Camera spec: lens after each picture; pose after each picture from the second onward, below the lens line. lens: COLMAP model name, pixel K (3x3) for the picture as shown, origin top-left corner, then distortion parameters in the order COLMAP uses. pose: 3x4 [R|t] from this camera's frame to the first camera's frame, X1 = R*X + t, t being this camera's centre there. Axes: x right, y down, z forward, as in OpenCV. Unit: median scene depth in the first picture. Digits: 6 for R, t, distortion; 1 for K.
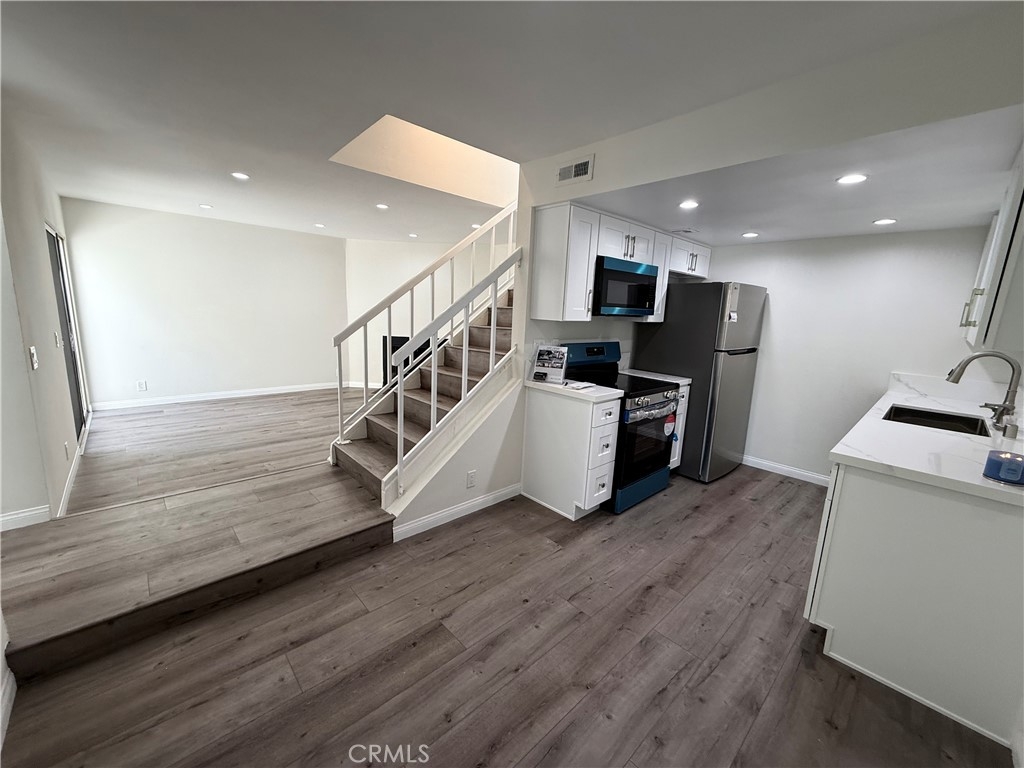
lens RADIAL K [[408.0, 0, 508.6], [0, 408.0, 383.5], [0, 0, 1]] dist [-0.000990, 0.000618]
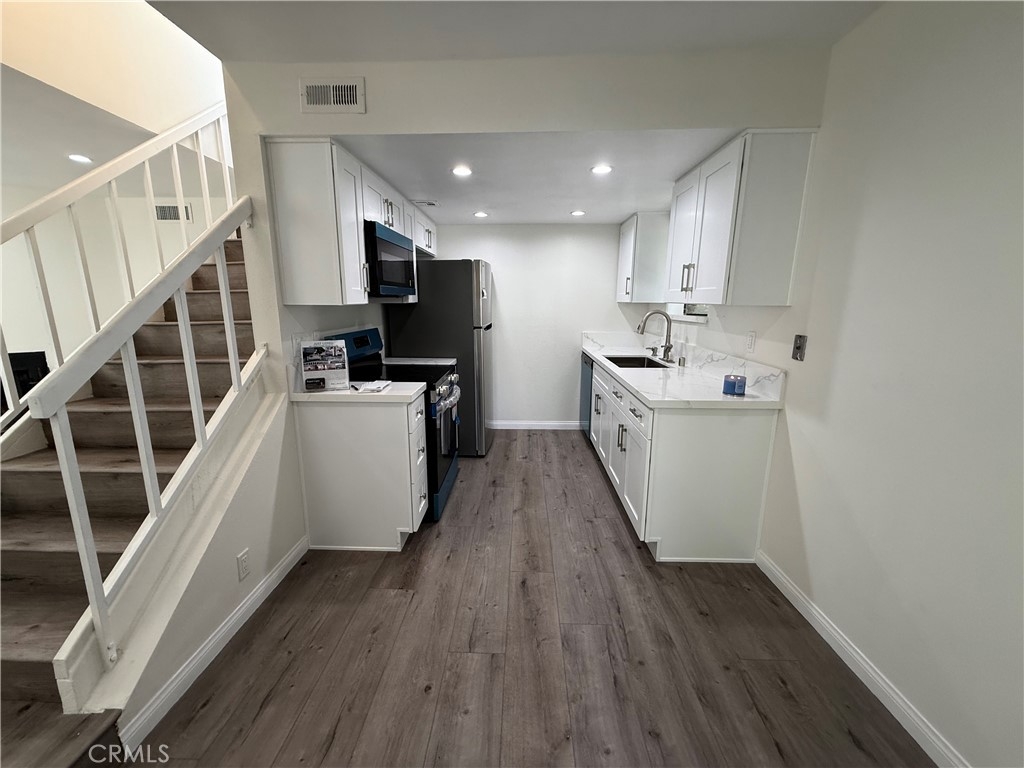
lens RADIAL K [[408.0, 0, 508.6], [0, 408.0, 383.5], [0, 0, 1]] dist [-0.000990, 0.000618]
pose [[0.704580, -0.182415, 0.685778, -0.179367], [0.157316, 0.982501, 0.099714, -0.037212], [-0.691967, 0.037627, 0.720948, 0.246946]]
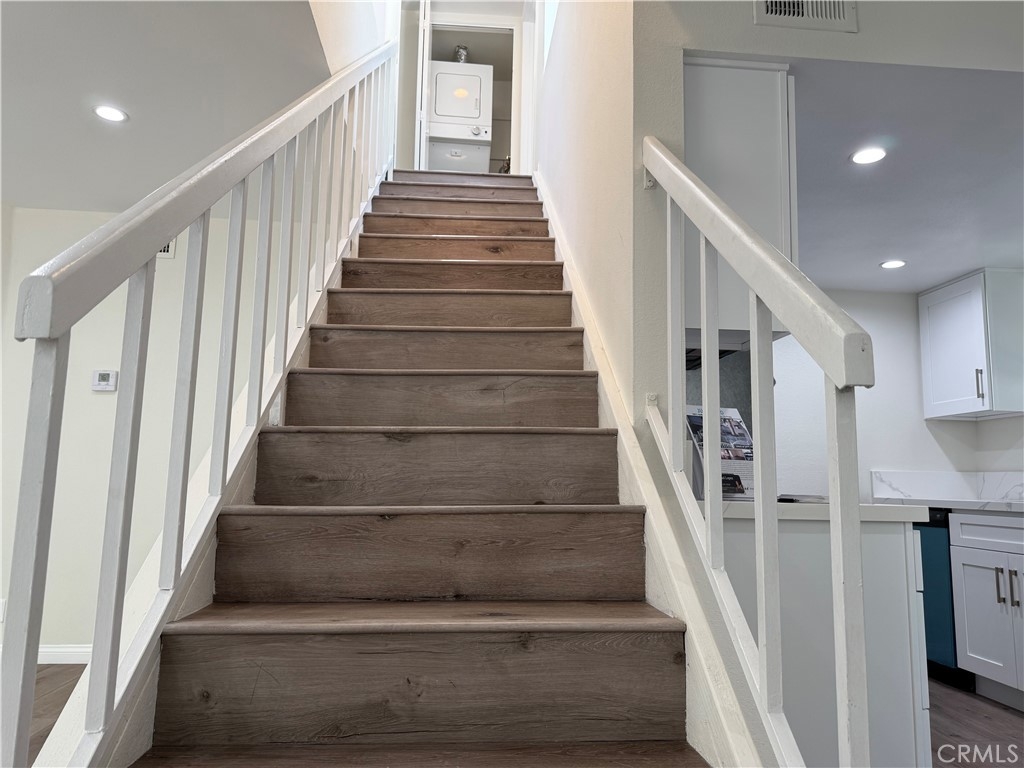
lens RADIAL K [[725.8, 0, 512.0], [0, 725.8, 384.0], [0, 0, 1]] dist [0.034531, -0.003861]
pose [[0.619220, 0.075226, 0.781606, -0.552148], [0.147880, 0.966416, -0.210170, 0.003900], [-0.771167, 0.245726, 0.587299, 0.762070]]
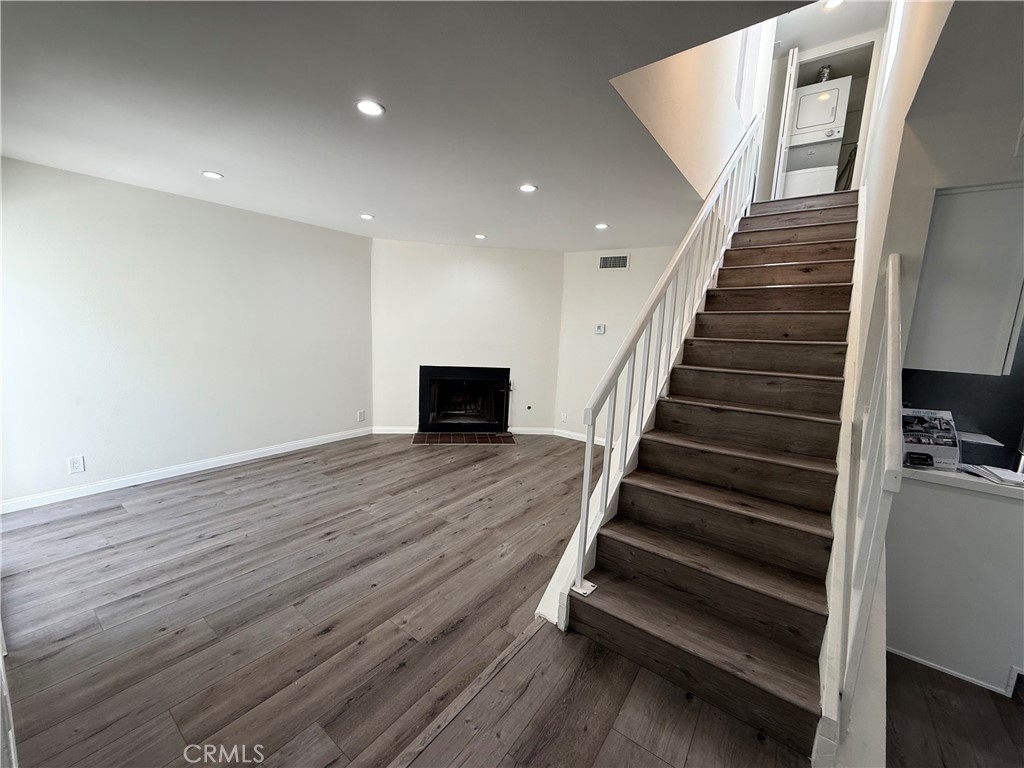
lens RADIAL K [[408.0, 0, 508.6], [0, 408.0, 383.5], [0, 0, 1]] dist [-0.000990, 0.000618]
pose [[0.982870, -0.028033, 0.182154, -0.664489], [0.032263, 0.999273, -0.020300, -0.144504], [-0.181453, 0.025829, 0.983060, 0.504787]]
